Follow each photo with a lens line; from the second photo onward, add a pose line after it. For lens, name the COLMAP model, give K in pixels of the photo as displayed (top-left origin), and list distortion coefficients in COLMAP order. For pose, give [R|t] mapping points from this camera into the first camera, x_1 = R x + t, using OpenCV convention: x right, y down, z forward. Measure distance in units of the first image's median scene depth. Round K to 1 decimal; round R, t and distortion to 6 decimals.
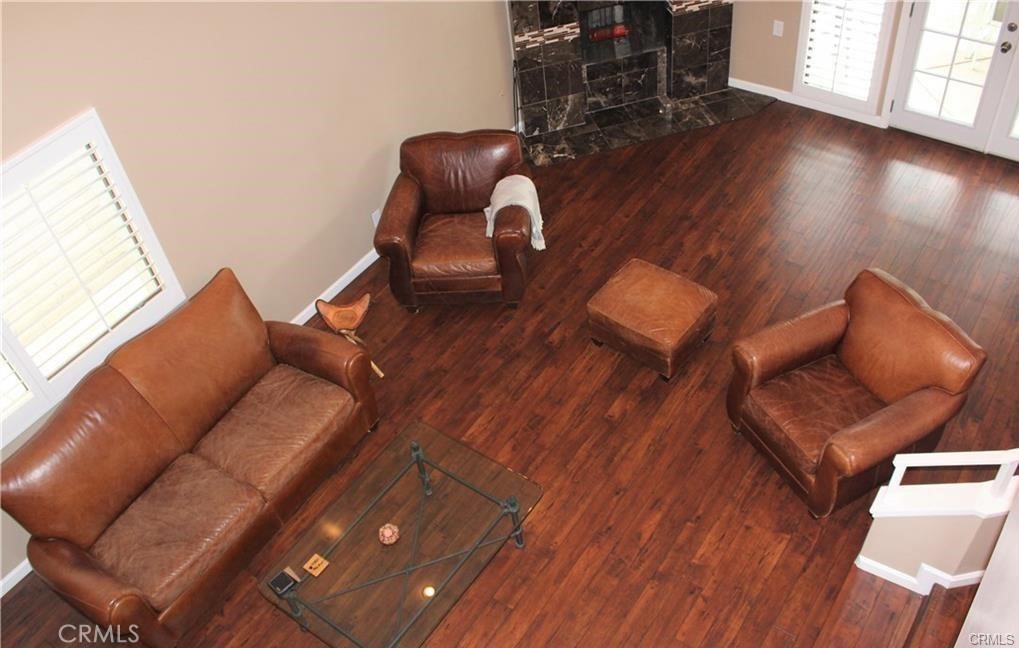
lens RADIAL K [[952.5, 0, 528.7], [0, 952.5, 324.1], [0, 0, 1]] dist [-0.108398, 0.006812]
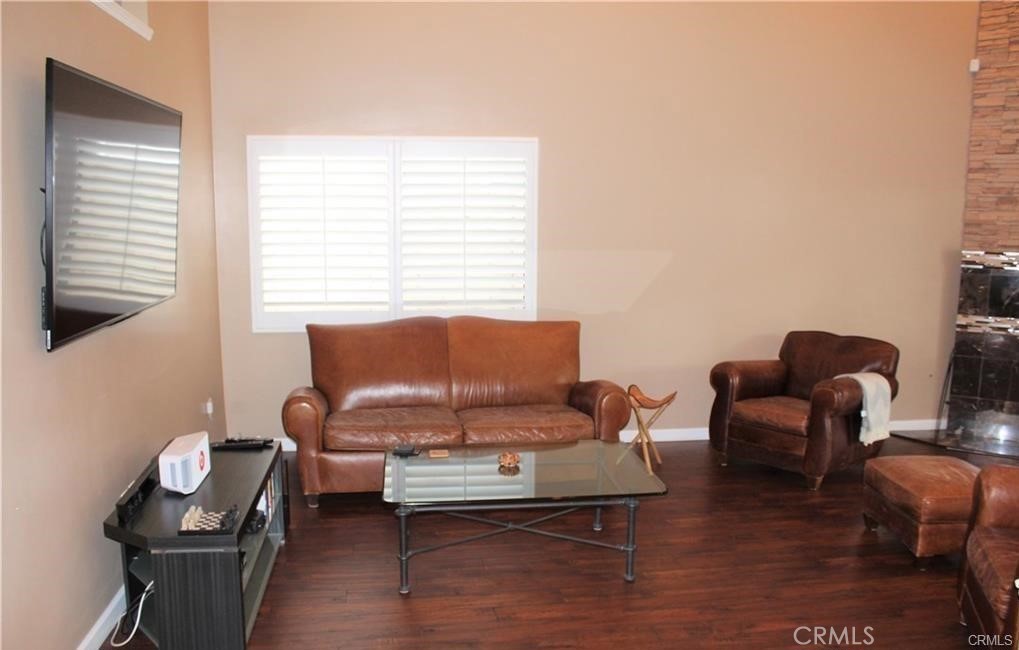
lens RADIAL K [[866.3, 0, 507.6], [0, 866.3, 341.0], [0, 0, 1]] dist [-0.172449, 0.149953]
pose [[0.671335, 0.215136, -0.709243, 0.290983], [-0.576027, 0.753611, -0.316645, 0.264498], [0.466372, 0.621118, 0.629849, 0.232869]]
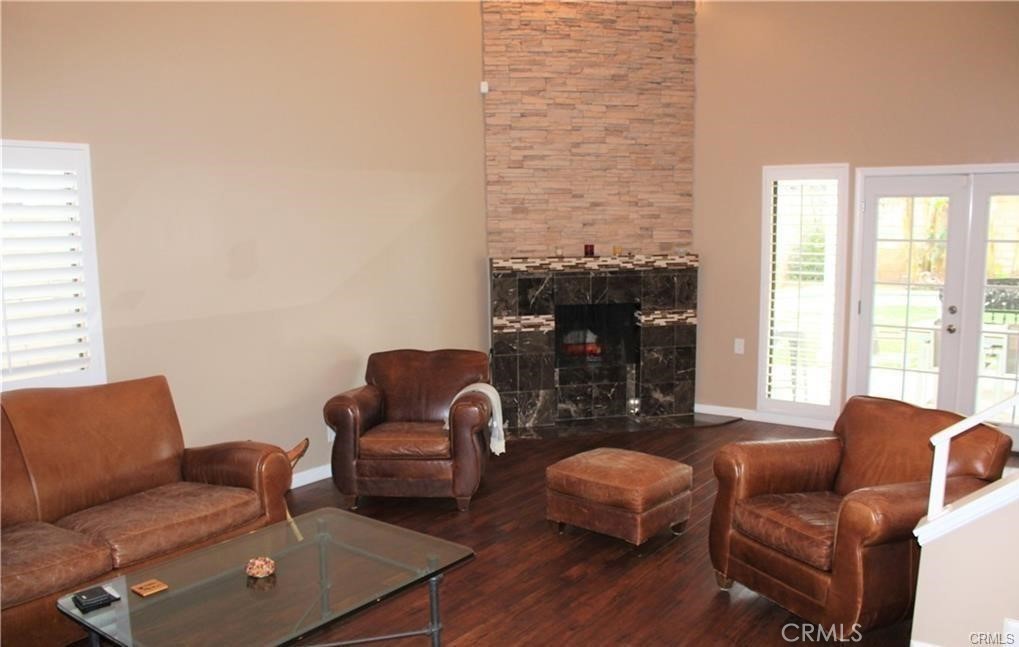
lens RADIAL K [[862.4, 0, 521.2], [0, 862.4, 329.8], [0, 0, 1]] dist [-0.168325, 0.167344]
pose [[0.996139, 0.086769, -0.013367, 0.029810], [-0.076572, 0.784213, -0.615749, 0.297120], [-0.042945, 0.614395, 0.787829, 0.233427]]
